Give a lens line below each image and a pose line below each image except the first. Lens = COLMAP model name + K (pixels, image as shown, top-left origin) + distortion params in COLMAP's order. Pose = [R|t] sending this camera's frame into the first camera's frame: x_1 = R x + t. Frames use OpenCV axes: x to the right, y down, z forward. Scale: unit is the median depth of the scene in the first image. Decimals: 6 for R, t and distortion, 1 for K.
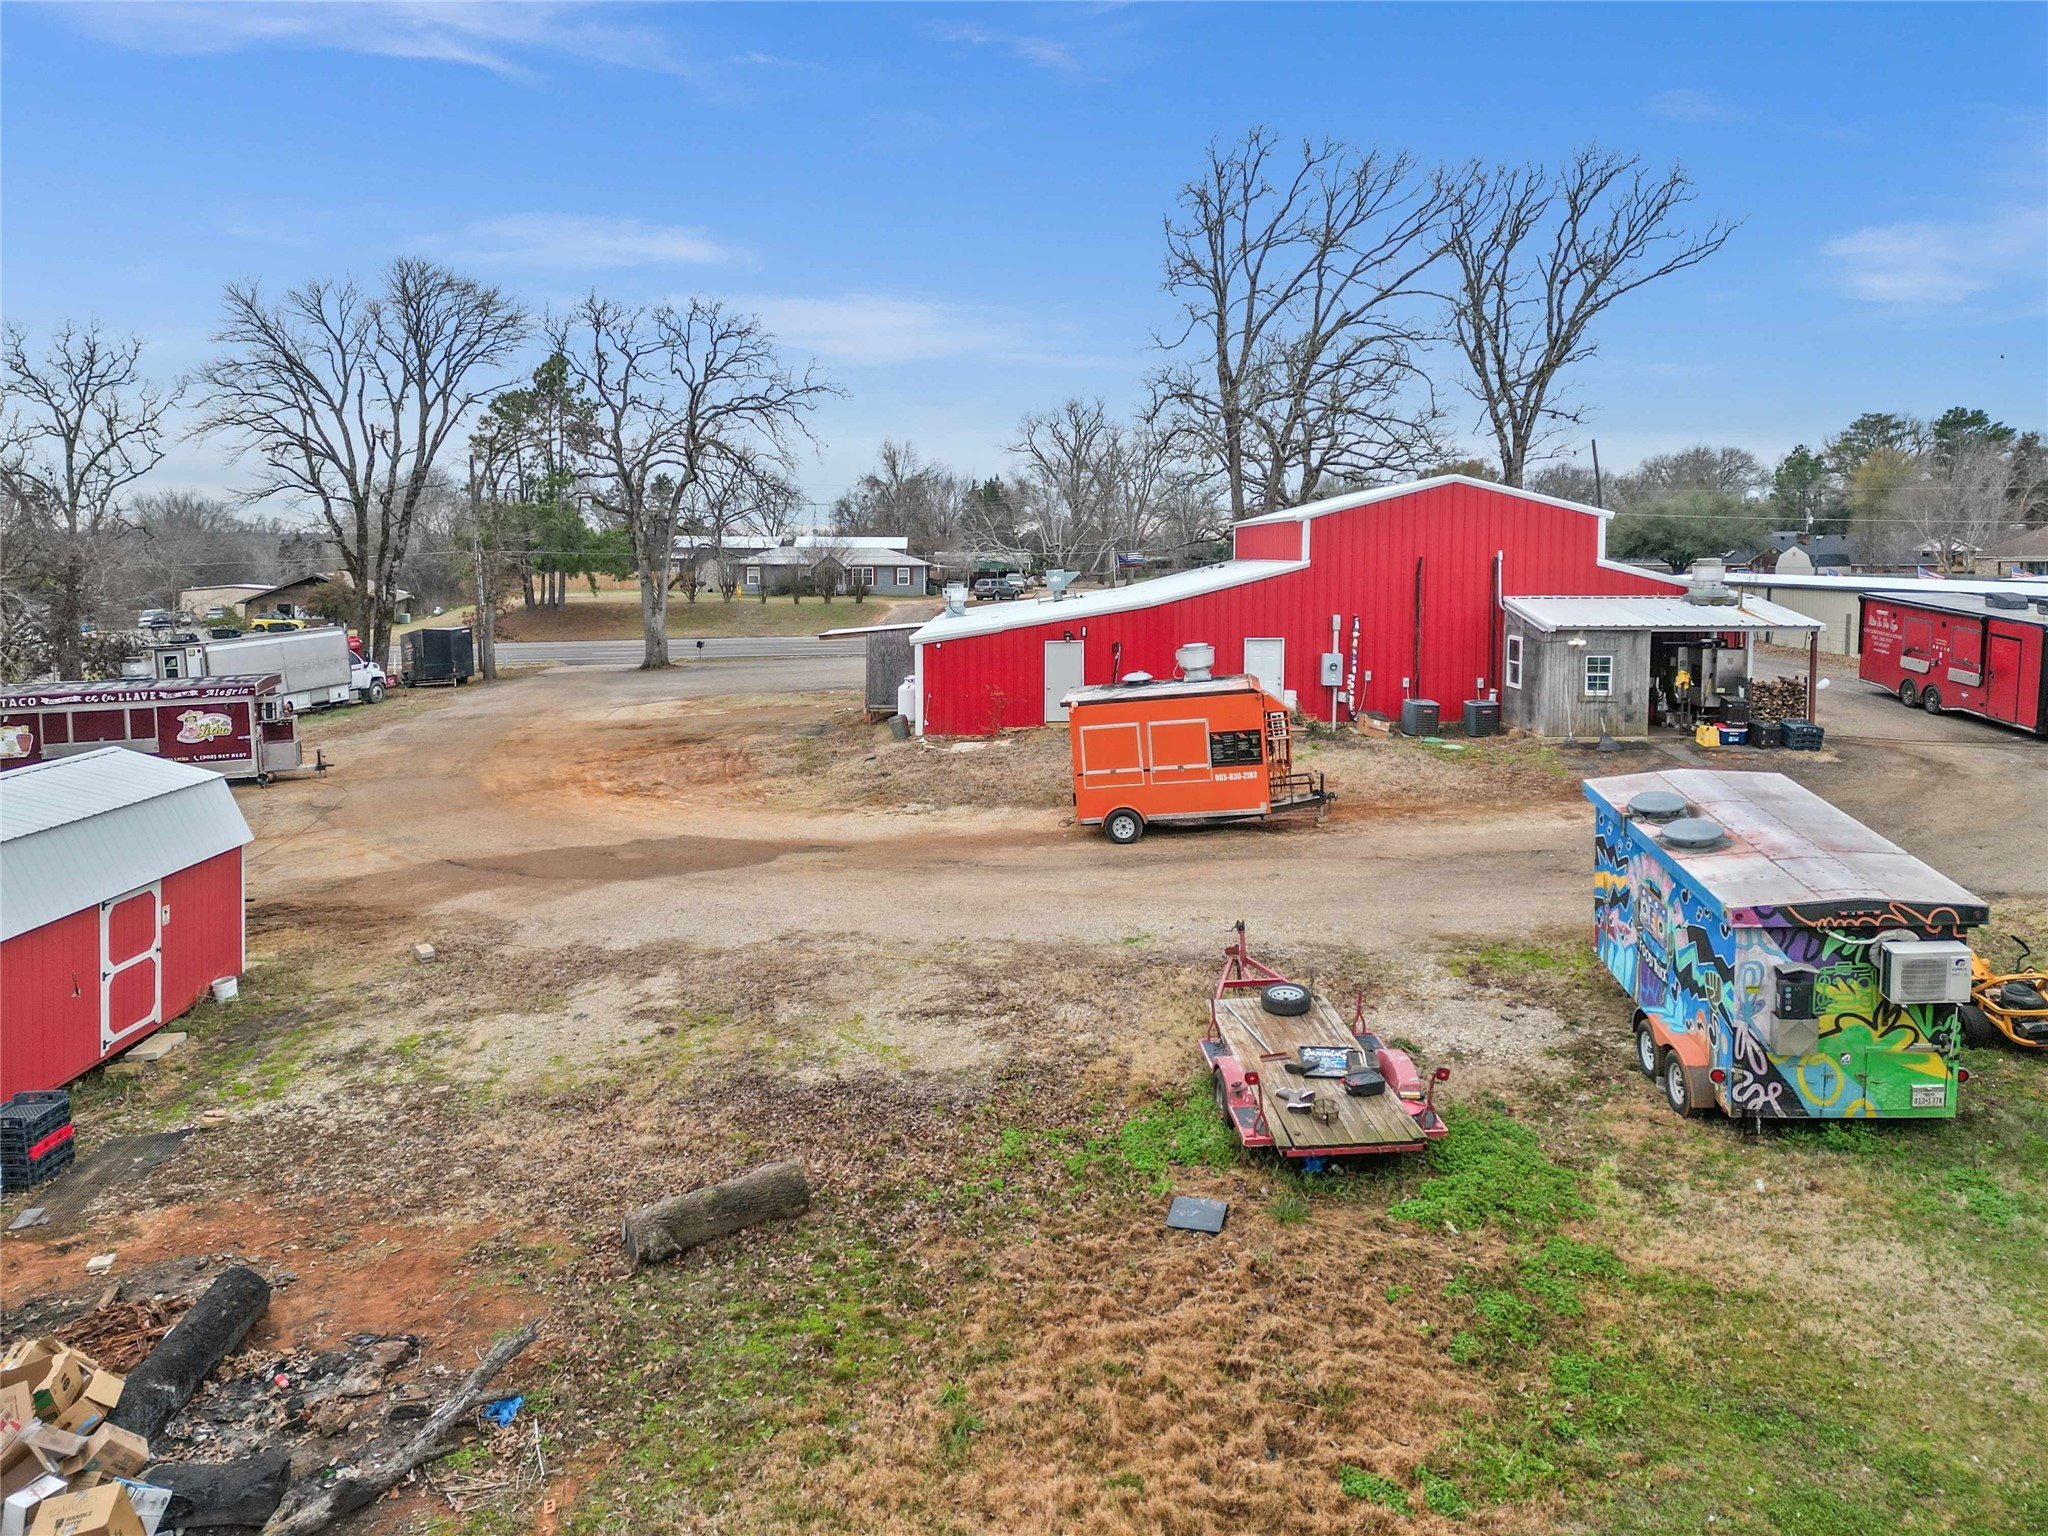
lens RADIAL K [[1464.5, 0, 1031.1], [0, 1464.5, 596.4], [0, 0, 1]] dist [0.074947, -0.079234]
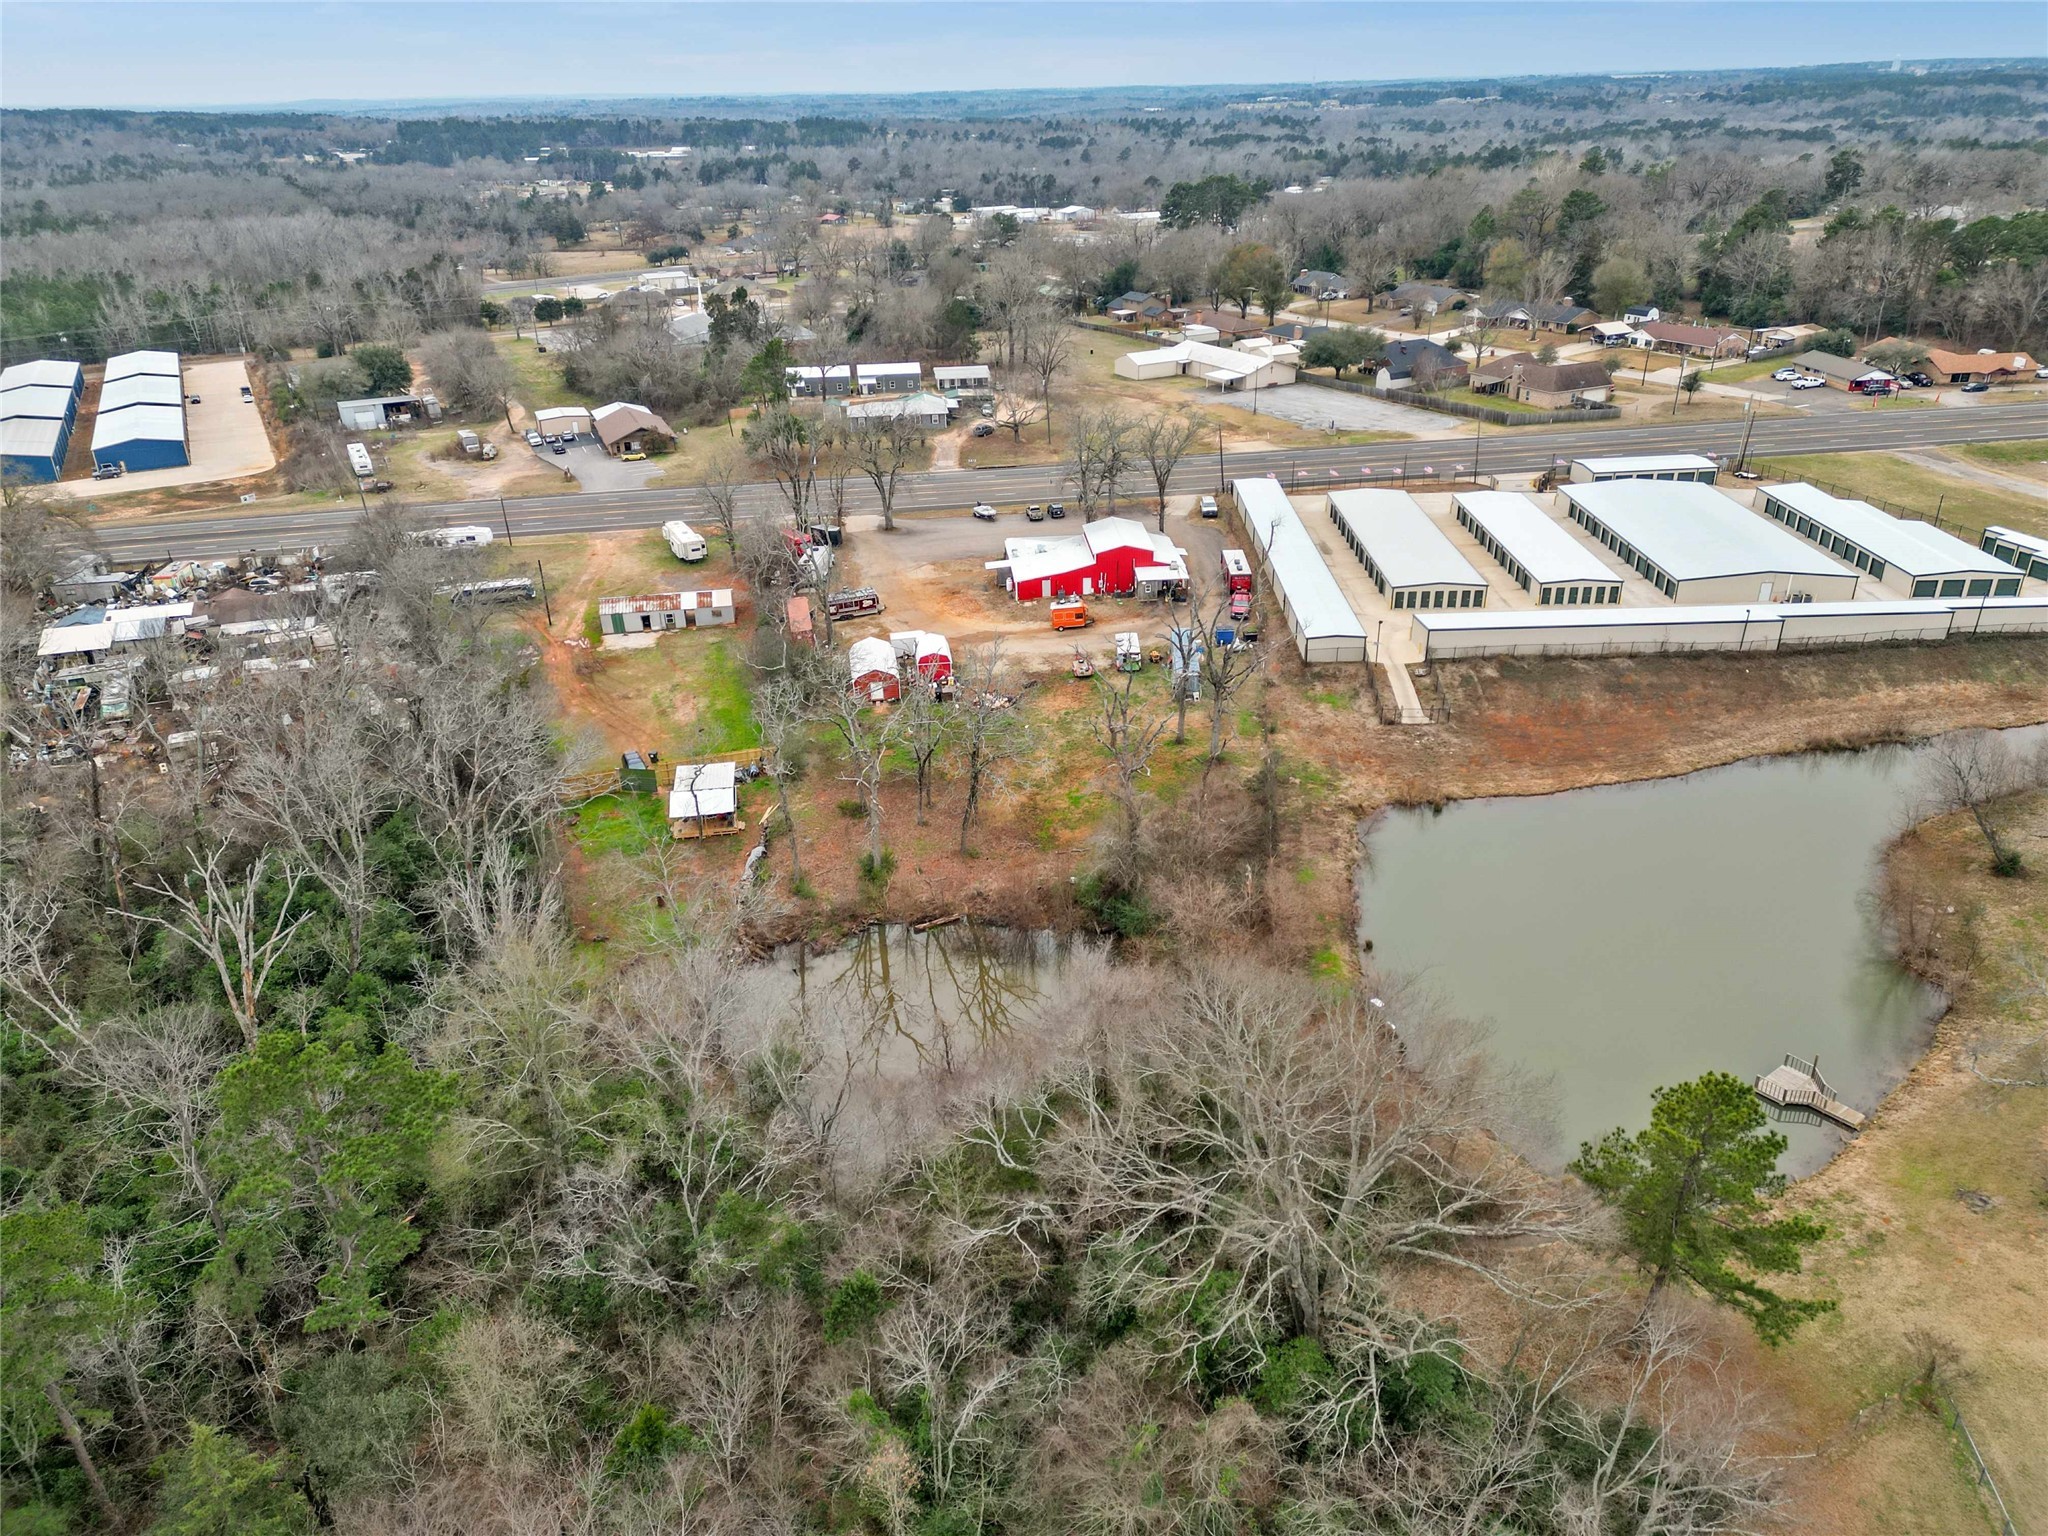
lens RADIAL K [[1426.6, 0, 1024.0], [0, 1426.6, 768.0], [0, 0, 1]] dist [0.130024, -0.179924]
pose [[0.997209, -0.053250, 0.052338, -0.595304], [0.027365, 0.912854, 0.407369, -2.393341], [-0.069470, -0.404799, 0.911763, -6.401106]]
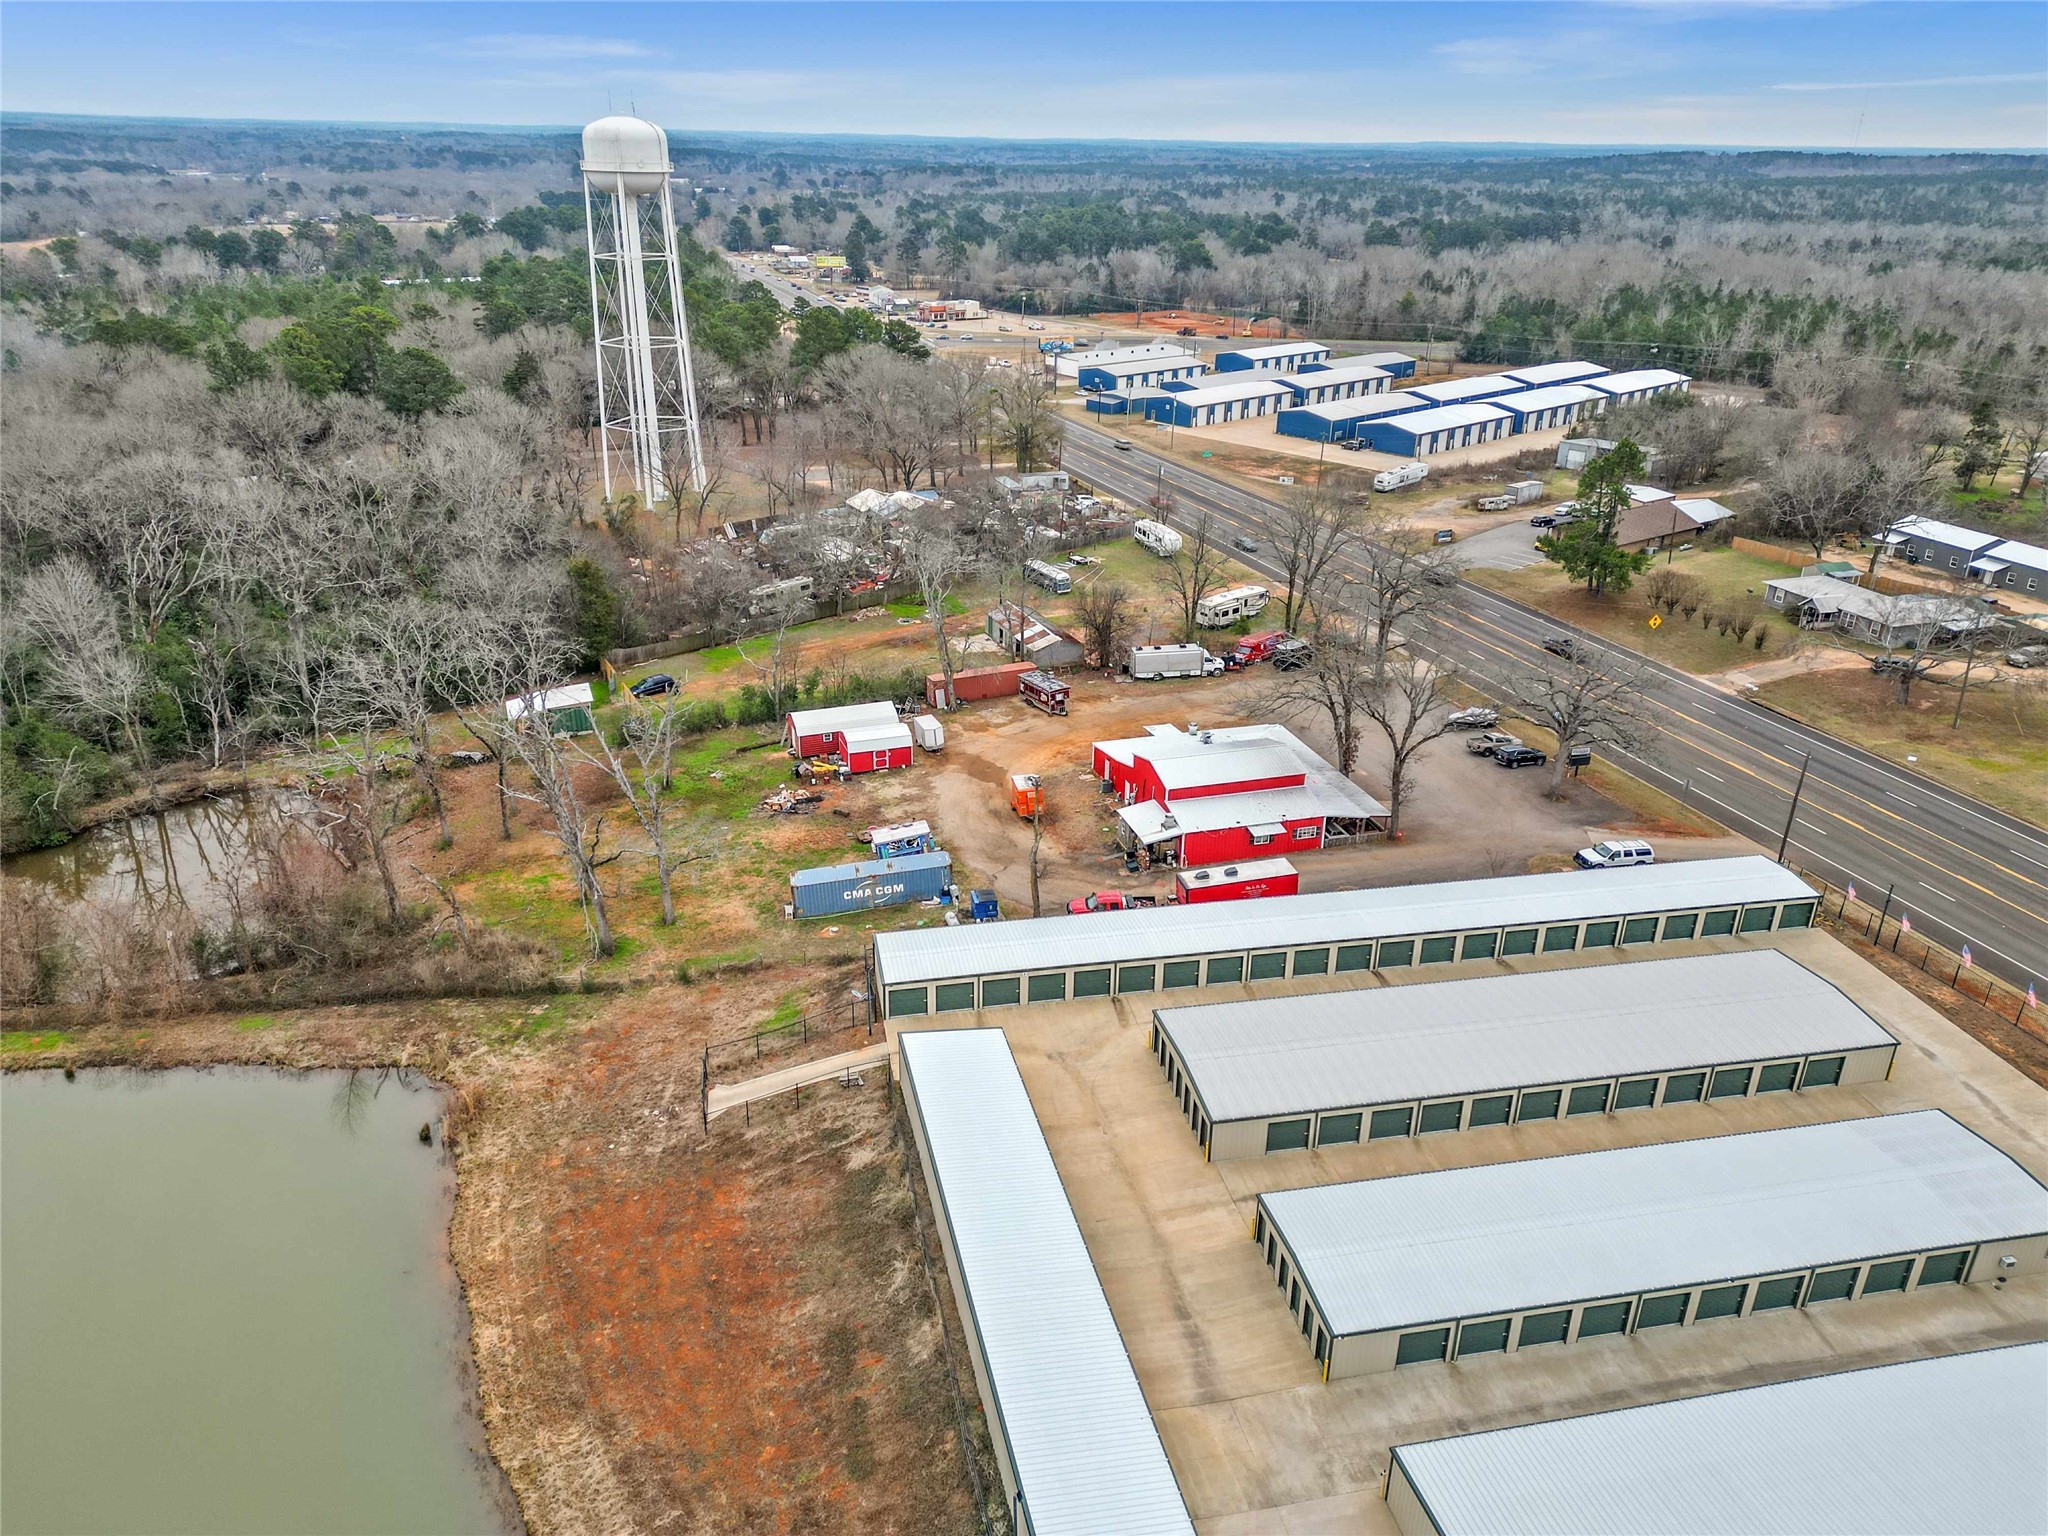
lens RADIAL K [[1426.6, 0, 1024.0], [0, 1426.6, 768.0], [0, 0, 1]] dist [0.130024, -0.179924]
pose [[0.283018, 0.385098, -0.878408, 5.349531], [-0.033618, 0.919273, 0.392182, -2.310757], [0.958525, -0.081464, 0.273117, -0.228891]]
